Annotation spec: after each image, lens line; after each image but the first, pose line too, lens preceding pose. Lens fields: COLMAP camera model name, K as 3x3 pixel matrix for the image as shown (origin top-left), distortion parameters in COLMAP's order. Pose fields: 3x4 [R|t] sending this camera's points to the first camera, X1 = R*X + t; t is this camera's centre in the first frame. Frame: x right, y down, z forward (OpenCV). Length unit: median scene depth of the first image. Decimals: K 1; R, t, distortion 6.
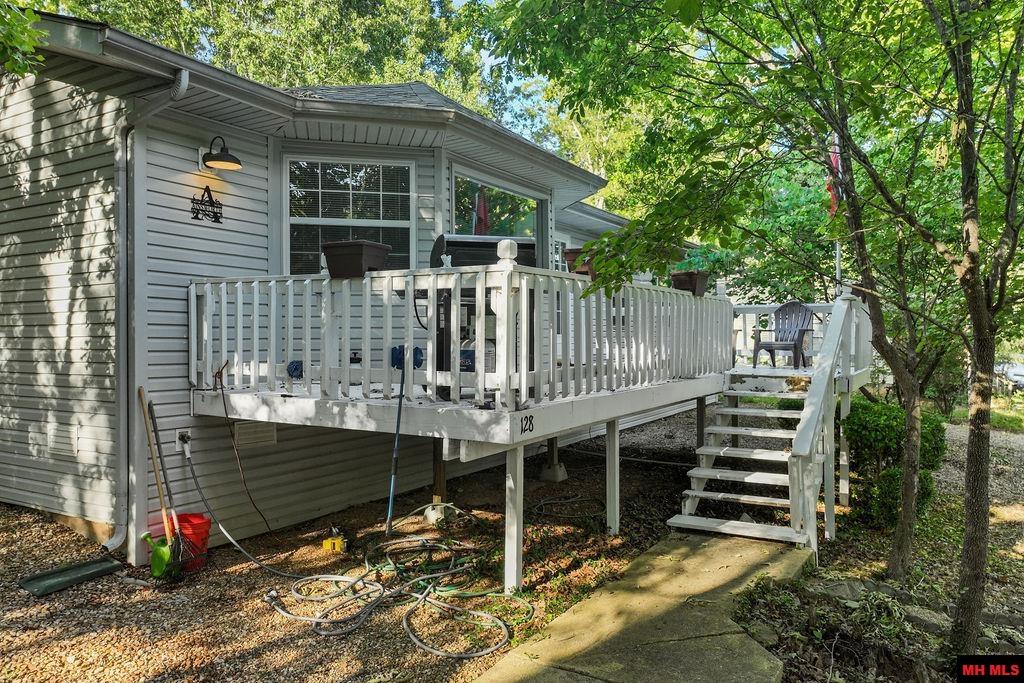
lens RADIAL K [[729.1, 0, 520.1], [0, 729.1, 342.1], [0, 0, 1]] dist [-0.002759, 0.012200]
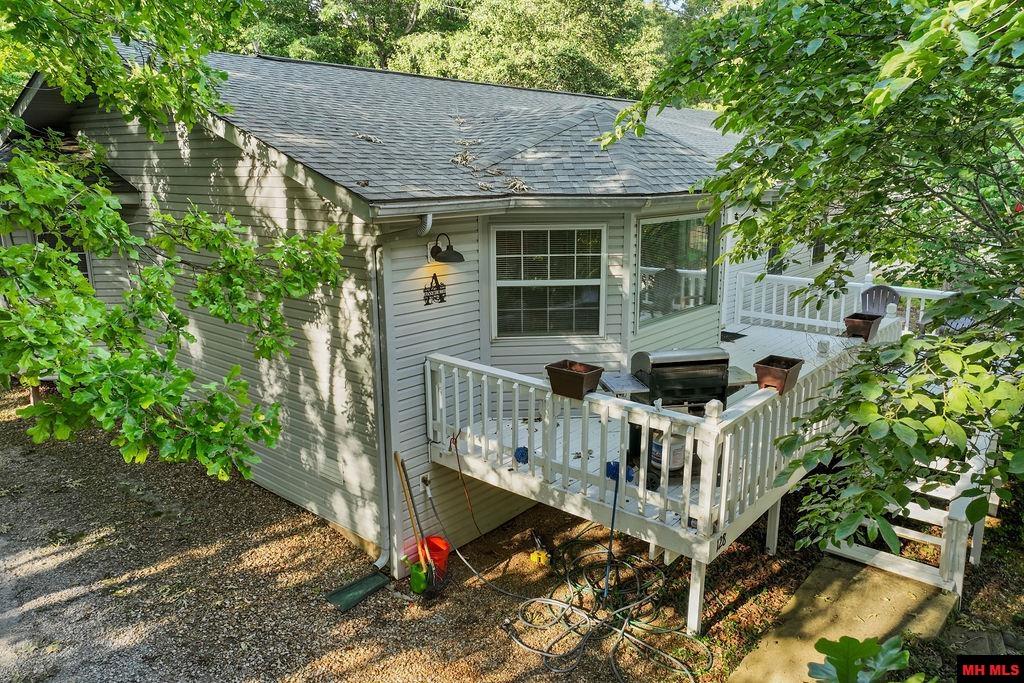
lens RADIAL K [[729.1, 0, 510.5], [0, 729.1, 335.8], [0, 0, 1]] dist [-0.002759, 0.012200]
pose [[0.985517, 0.036007, -0.165712, -0.118202], [0.003208, 0.973064, 0.230513, -0.400989], [0.169548, -0.227706, 0.958855, -0.121768]]
